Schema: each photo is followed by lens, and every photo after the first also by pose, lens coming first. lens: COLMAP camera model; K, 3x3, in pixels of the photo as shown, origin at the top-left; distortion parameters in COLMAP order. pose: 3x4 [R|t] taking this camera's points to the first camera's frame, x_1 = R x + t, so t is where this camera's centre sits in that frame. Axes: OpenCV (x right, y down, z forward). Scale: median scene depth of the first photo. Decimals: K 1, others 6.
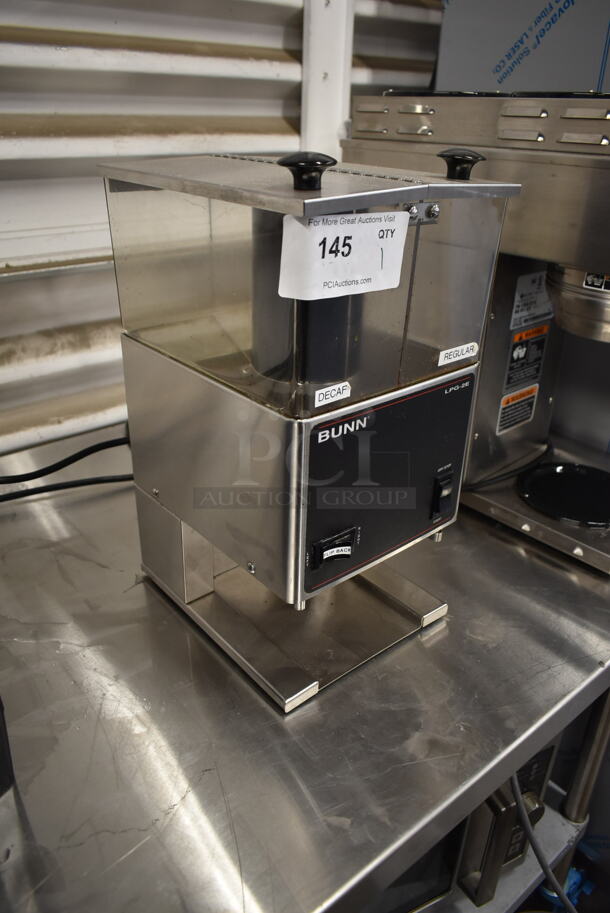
lens RADIAL K [[683.3, 0, 302.5], [0, 683.3, 455.8], [0, 0, 1]] dist [-0.028063, 0.006604]
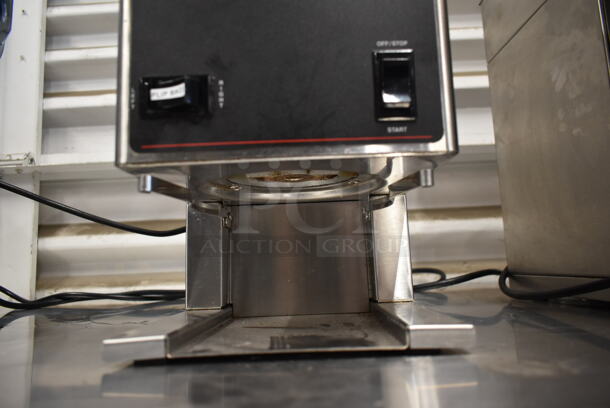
lens RADIAL K [[482.1, 0, 308.1], [0, 482.1, 202.5], [0, 0, 1]] dist [-0.031757, -0.004399]
pose [[0.742812, -0.136886, -0.655357, 0.544194], [-0.257185, 0.845426, -0.468093, 0.496484], [0.618131, 0.516253, 0.592787, 0.919467]]
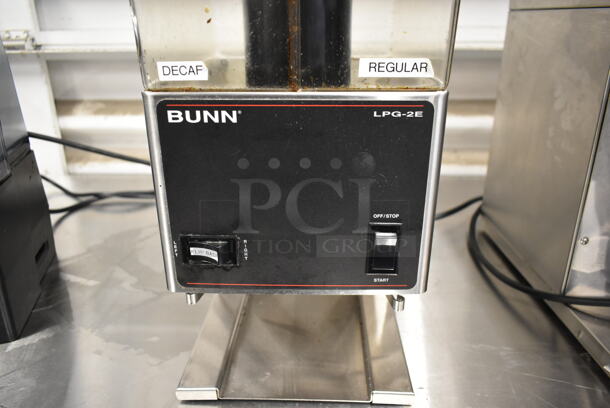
lens RADIAL K [[456.6, 0, 307.7], [0, 456.6, 204.9], [0, 0, 1]] dist [-0.028063, 0.006604]
pose [[0.749025, 0.226308, -0.622693, 0.591794], [-0.280975, 0.959654, 0.010792, 0.031098], [0.600013, 0.166878, 0.782392, 0.626912]]
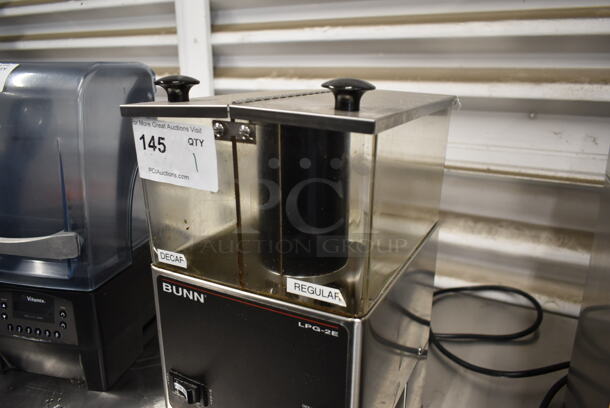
lens RADIAL K [[456.6, 0, 311.0], [0, 456.6, 206.4], [0, 0, 1]] dist [-0.028063, 0.006604]
pose [[0.382814, 0.246110, -0.890440, 0.841944], [-0.417399, 0.905949, 0.070950, -0.334541], [0.824155, 0.344508, 0.449536, 0.781604]]
